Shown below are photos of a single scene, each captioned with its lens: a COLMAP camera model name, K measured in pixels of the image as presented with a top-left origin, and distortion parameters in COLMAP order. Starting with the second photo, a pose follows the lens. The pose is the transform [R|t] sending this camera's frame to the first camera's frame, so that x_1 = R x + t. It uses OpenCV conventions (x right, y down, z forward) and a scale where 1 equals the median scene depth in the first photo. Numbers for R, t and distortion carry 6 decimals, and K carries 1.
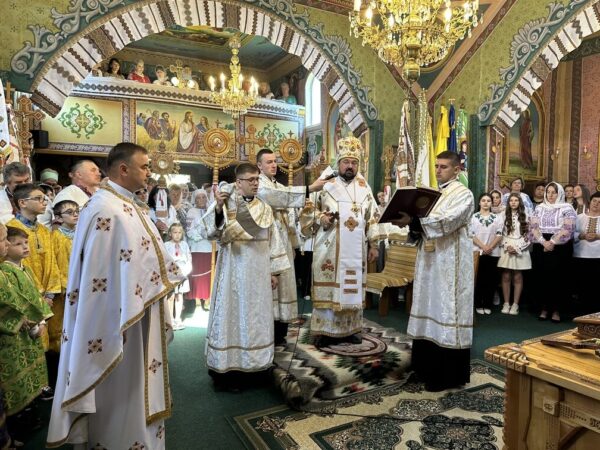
lens RADIAL K [[422.1, 0, 300.0], [0, 422.1, 225.0], [0, 0, 1]] dist [0.001517, -0.043551]
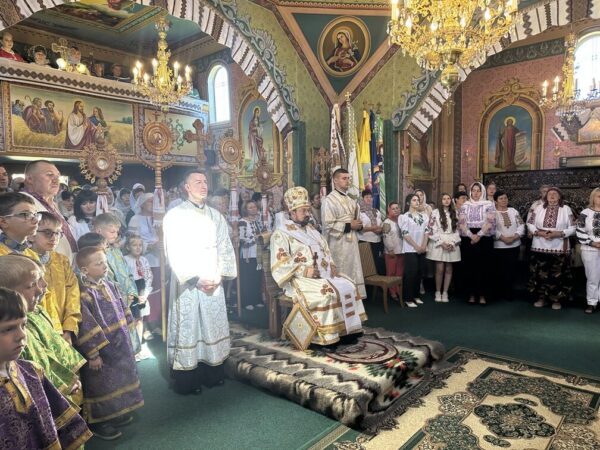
lens RADIAL K [[421.6, 0, 300.9], [0, 421.6, 229.9], [0, 0, 1]] dist [0.006463, -0.039245]
pose [[0.935549, -0.045355, 0.350273, -0.198421], [0.041658, 0.998968, 0.018088, -0.011413], [-0.350732, -0.002330, 0.936473, 0.077684]]
